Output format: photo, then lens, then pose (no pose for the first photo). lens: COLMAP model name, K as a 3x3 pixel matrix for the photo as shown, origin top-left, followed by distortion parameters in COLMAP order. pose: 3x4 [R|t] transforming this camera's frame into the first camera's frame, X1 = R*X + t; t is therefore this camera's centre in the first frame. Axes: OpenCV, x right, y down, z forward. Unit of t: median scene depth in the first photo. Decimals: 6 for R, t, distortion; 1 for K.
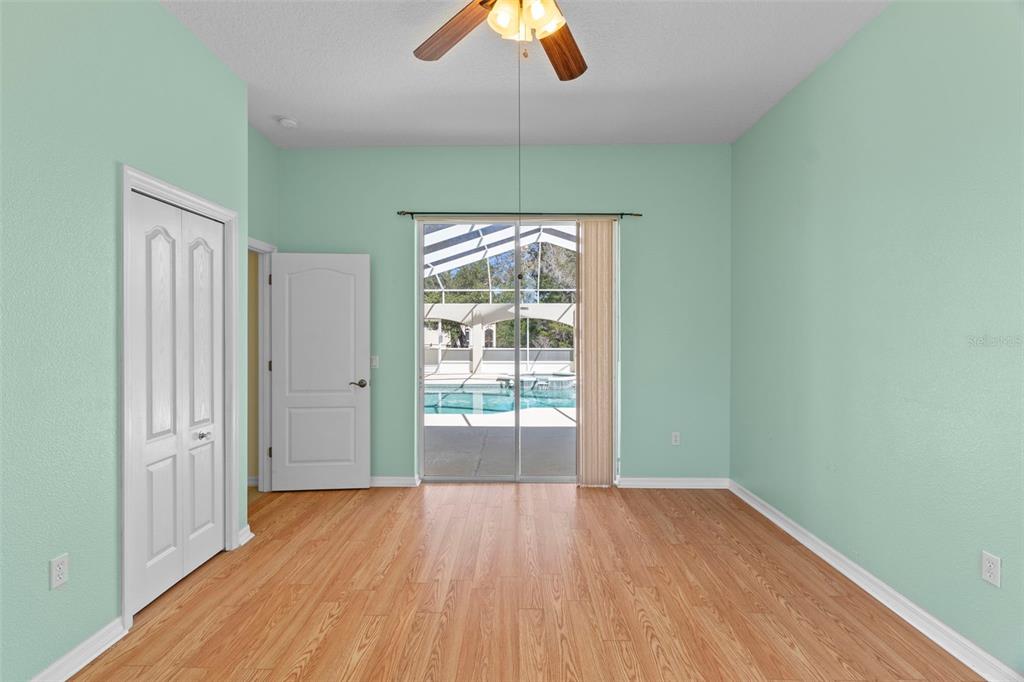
lens RADIAL K [[478.7, 0, 512.0], [0, 478.7, 341.0], [0, 0, 1]] dist [-0.001019, -0.000381]
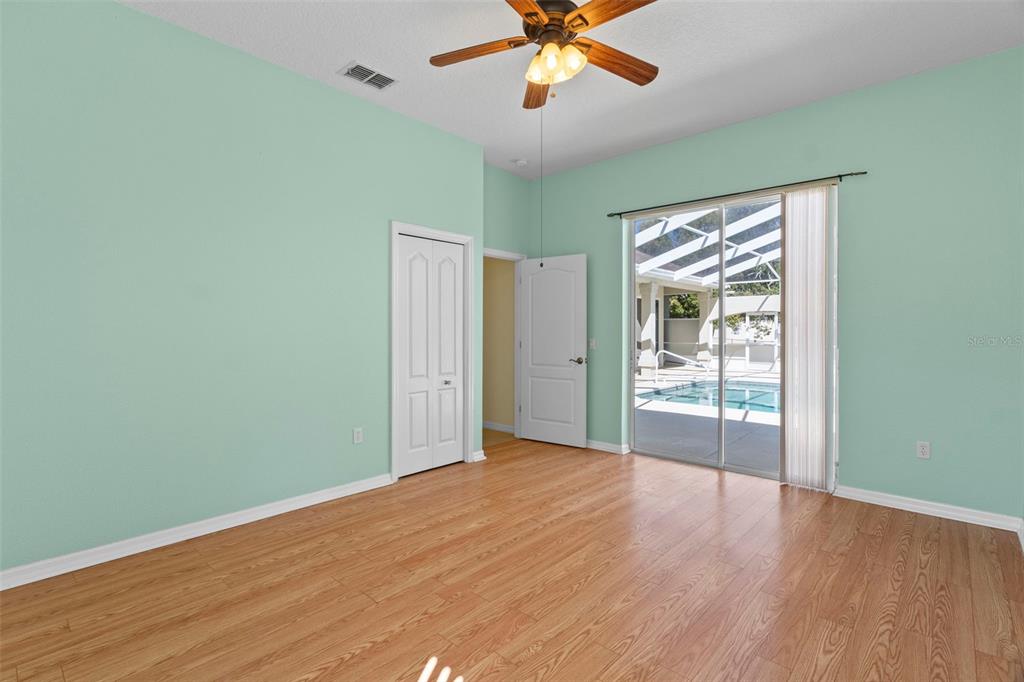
lens RADIAL K [[478.7, 0, 512.0], [0, 478.7, 341.0], [0, 0, 1]] dist [-0.001019, -0.000381]
pose [[0.756492, 0.017682, -0.653764, 0.488851], [-0.013443, 0.999844, 0.011488, 0.037639], [0.653865, 0.000098, 0.756611, -0.042000]]
